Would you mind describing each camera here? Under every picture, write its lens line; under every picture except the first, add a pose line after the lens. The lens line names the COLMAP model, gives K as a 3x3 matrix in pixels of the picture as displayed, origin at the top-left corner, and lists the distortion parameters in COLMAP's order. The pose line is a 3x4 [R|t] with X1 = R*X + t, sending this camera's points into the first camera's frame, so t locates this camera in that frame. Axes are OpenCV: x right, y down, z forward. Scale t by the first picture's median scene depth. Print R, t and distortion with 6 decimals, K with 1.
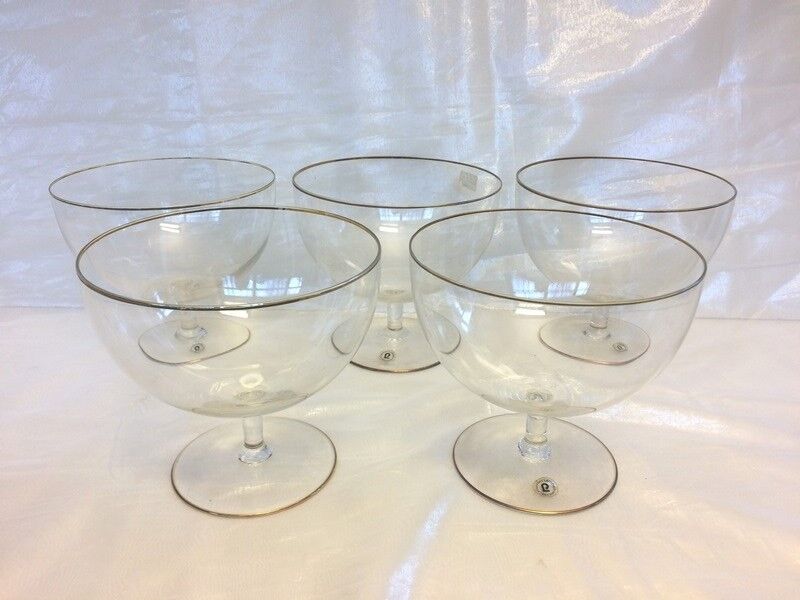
lens RADIAL K [[683.6, 0, 401.2], [0, 683.6, 300.2], [0, 0, 1]] dist [0.071468, -0.041945]
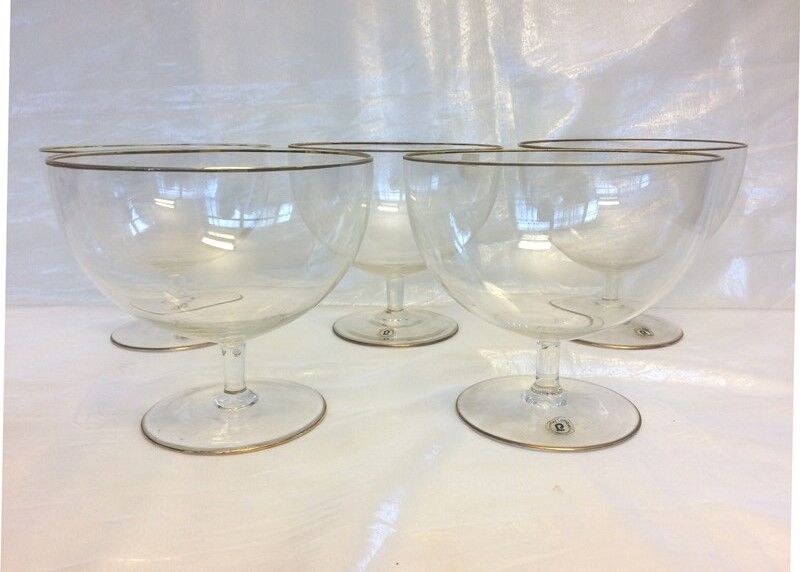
lens RADIAL K [[667.6, 0, 398.0], [0, 667.6, 285.6], [0, 0, 1]] dist [0.068742, -0.007312]
pose [[0.999769, -0.006543, -0.020497, 0.018573], [0.002925, 0.985131, -0.171778, 0.219017], [0.021316, 0.171678, 0.984922, 0.104891]]
